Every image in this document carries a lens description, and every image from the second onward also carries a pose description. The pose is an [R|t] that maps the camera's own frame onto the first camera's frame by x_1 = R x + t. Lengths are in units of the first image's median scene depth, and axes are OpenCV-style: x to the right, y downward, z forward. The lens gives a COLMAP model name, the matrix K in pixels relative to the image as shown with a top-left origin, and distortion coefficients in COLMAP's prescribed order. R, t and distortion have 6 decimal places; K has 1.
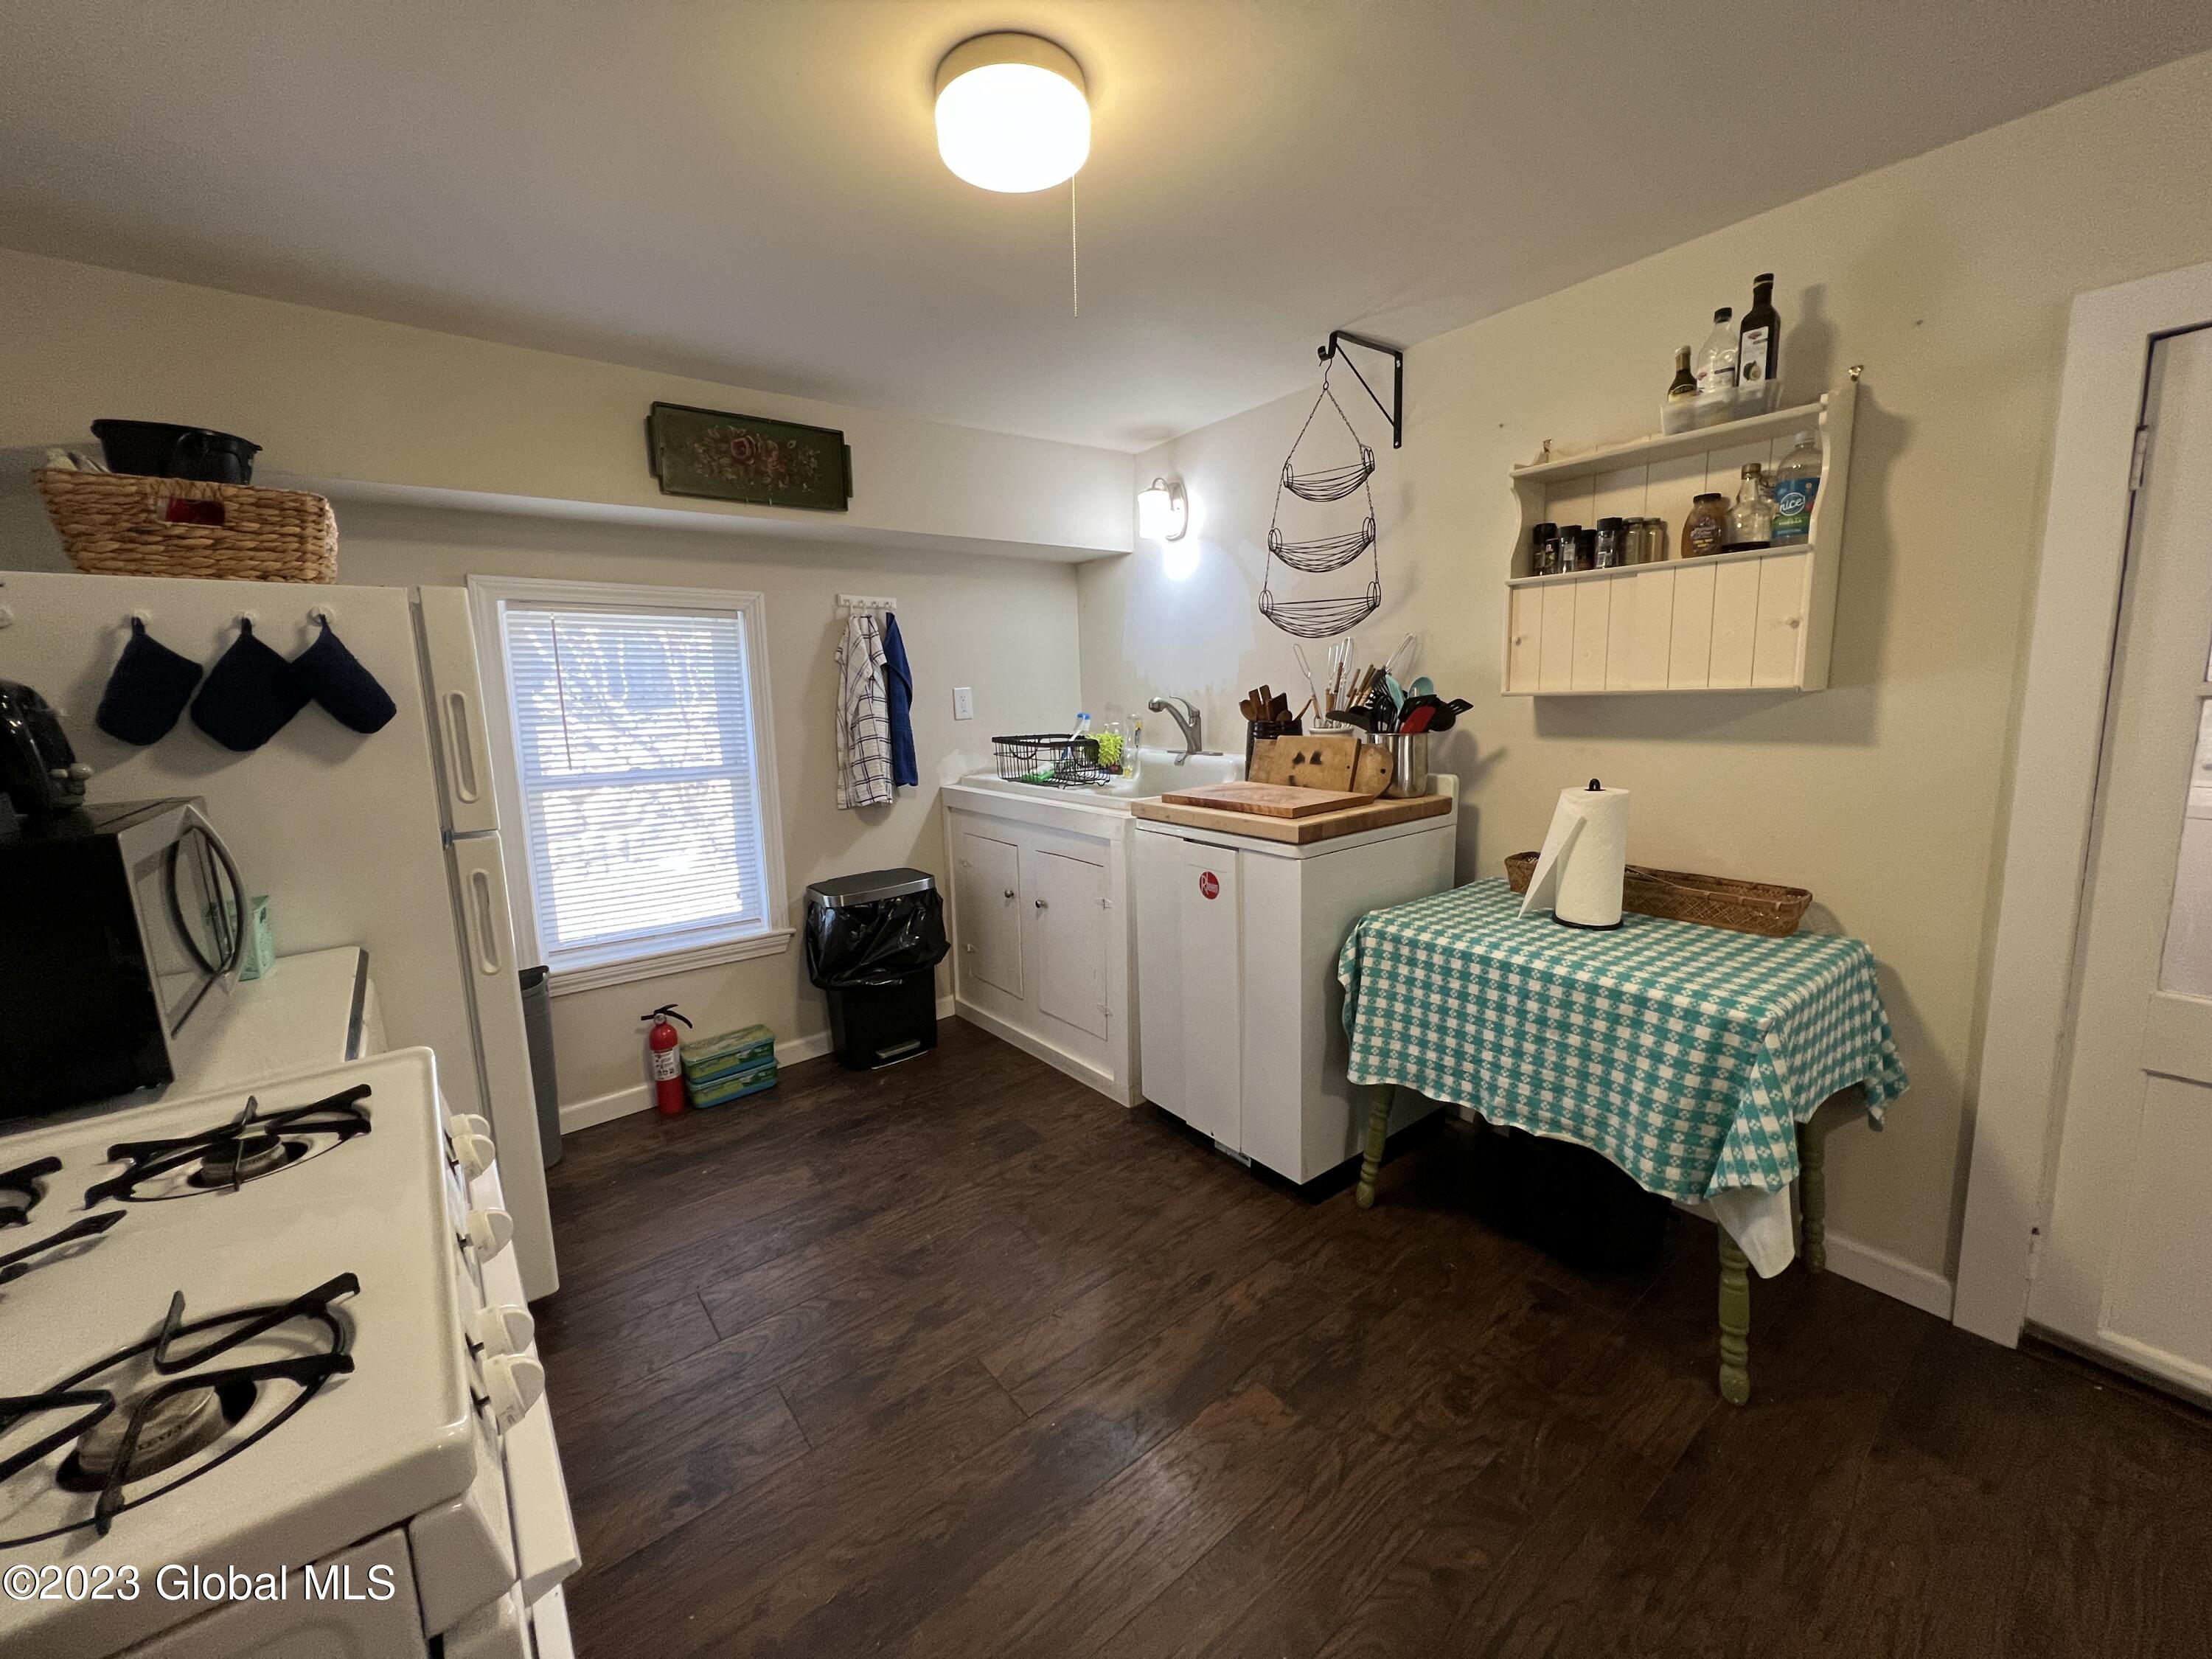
lens RADIAL K [[878.6, 0, 1111.4], [0, 878.6, 832.8], [0, 0, 1]] dist [0.000895, 0.000059]
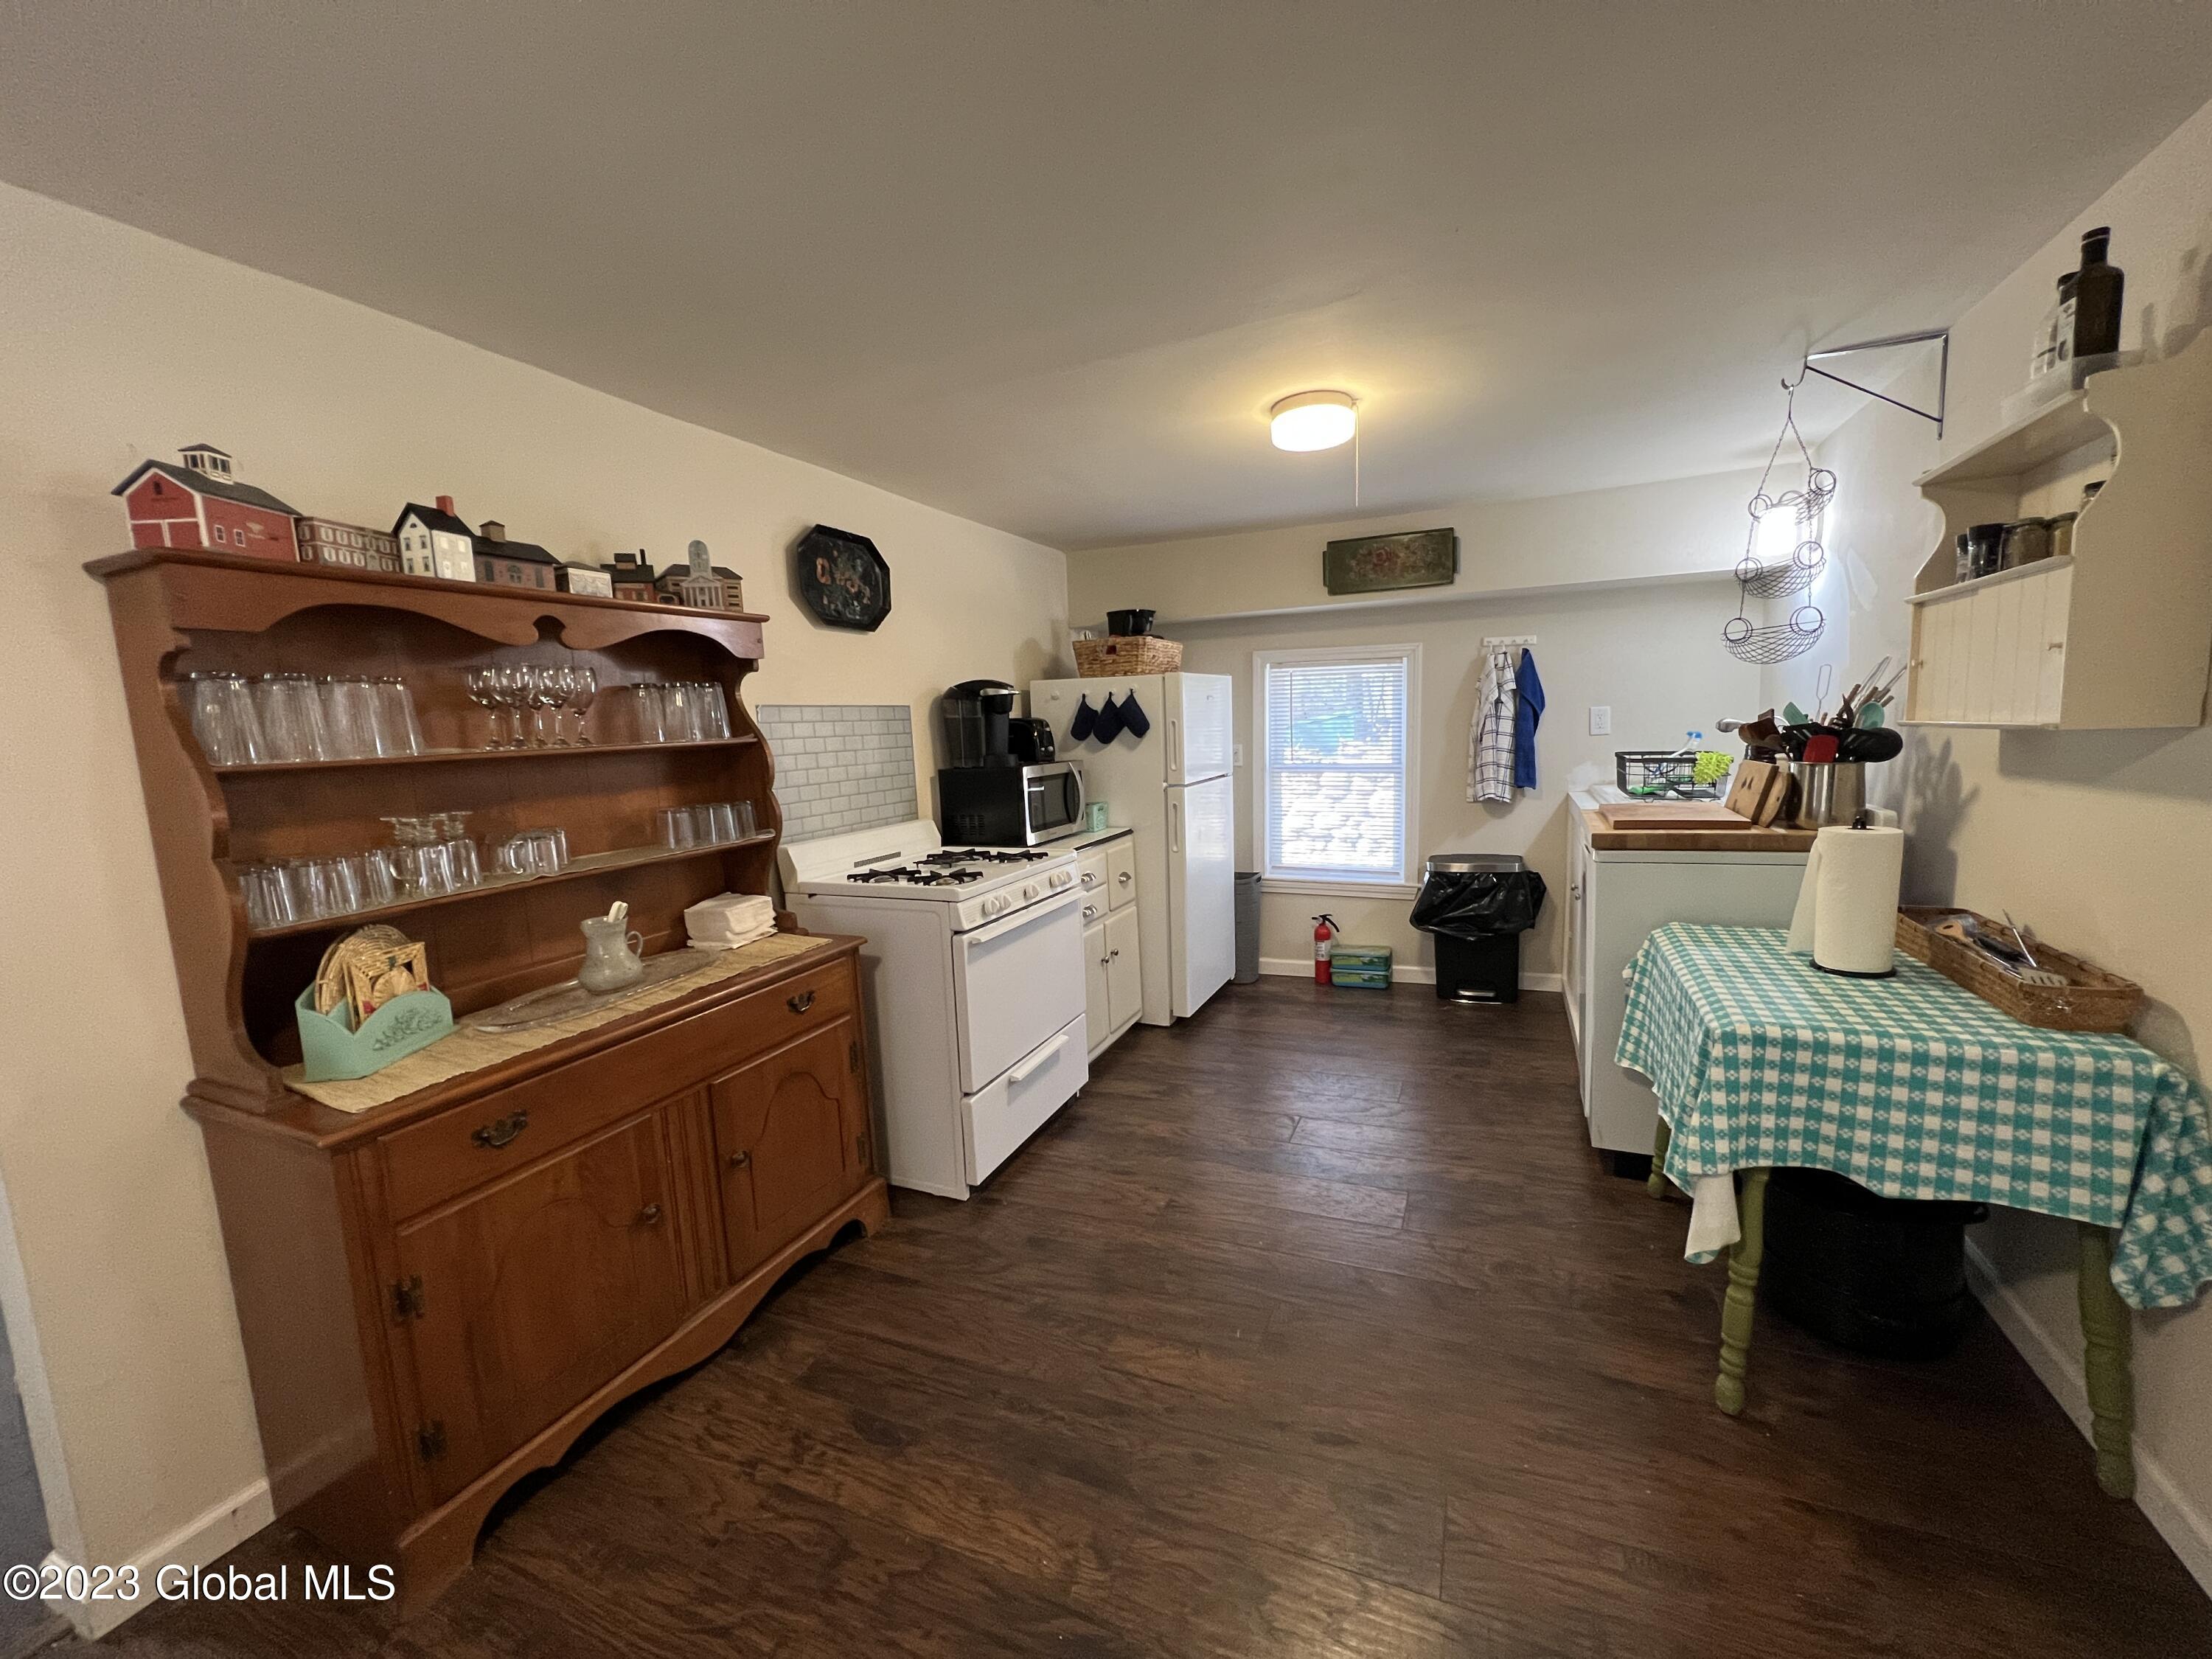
lens RADIAL K [[878.6, 0, 1111.4], [0, 878.6, 832.8], [0, 0, 1]] dist [0.000895, 0.000059]
pose [[0.474236, 0.119143, -0.872299, 0.632949], [-0.121711, 0.990159, 0.069072, -0.007778], [0.871944, 0.073412, 0.484070, -0.098474]]
